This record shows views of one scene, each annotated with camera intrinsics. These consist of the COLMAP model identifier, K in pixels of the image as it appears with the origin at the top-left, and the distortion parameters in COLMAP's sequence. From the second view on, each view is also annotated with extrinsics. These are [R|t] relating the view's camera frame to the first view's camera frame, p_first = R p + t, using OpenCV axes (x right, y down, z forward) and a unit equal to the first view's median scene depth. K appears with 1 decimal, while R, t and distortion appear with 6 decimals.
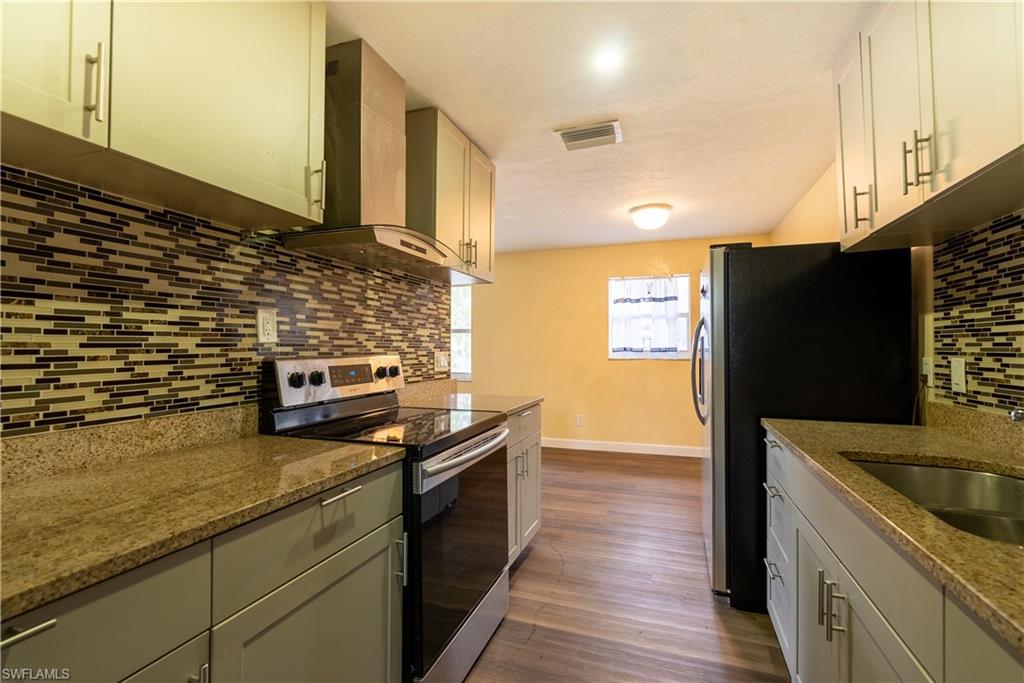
lens RADIAL K [[472.8, 0, 511.5], [0, 472.8, 346.0], [0, 0, 1]] dist [-0.036332, 0.000361]
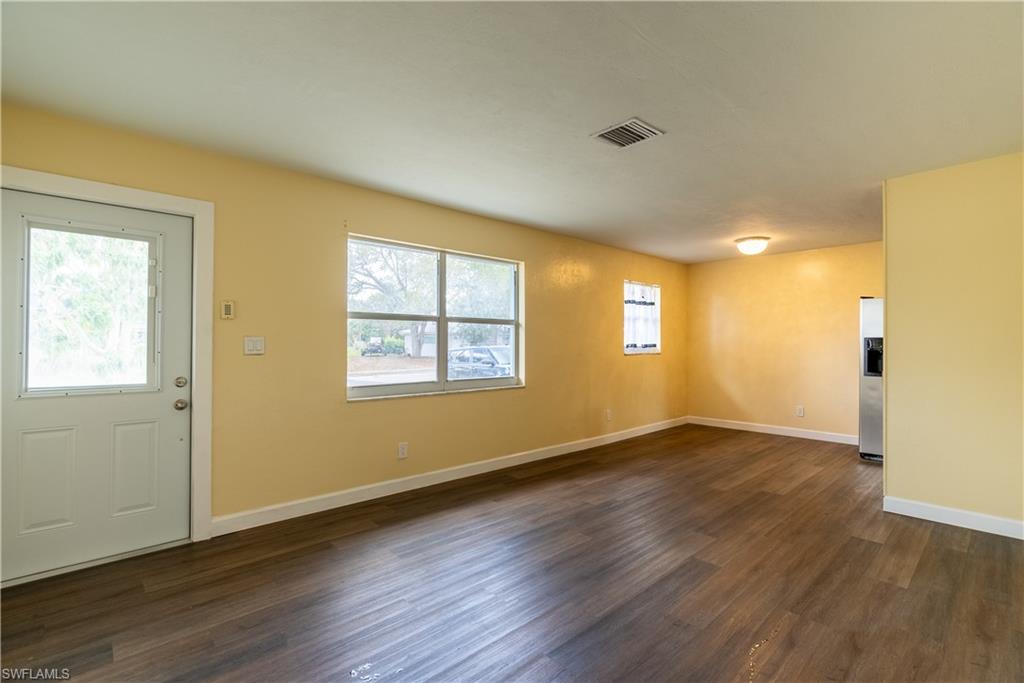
lens RADIAL K [[472.8, 0, 512.4], [0, 472.8, 338.2], [0, 0, 1]] dist [-0.036332, 0.000361]
pose [[0.427942, 0.004908, 0.903793, -0.904724], [-0.015240, 0.999882, 0.001787, -0.007545], [-0.903678, -0.014538, 0.427967, 0.778815]]
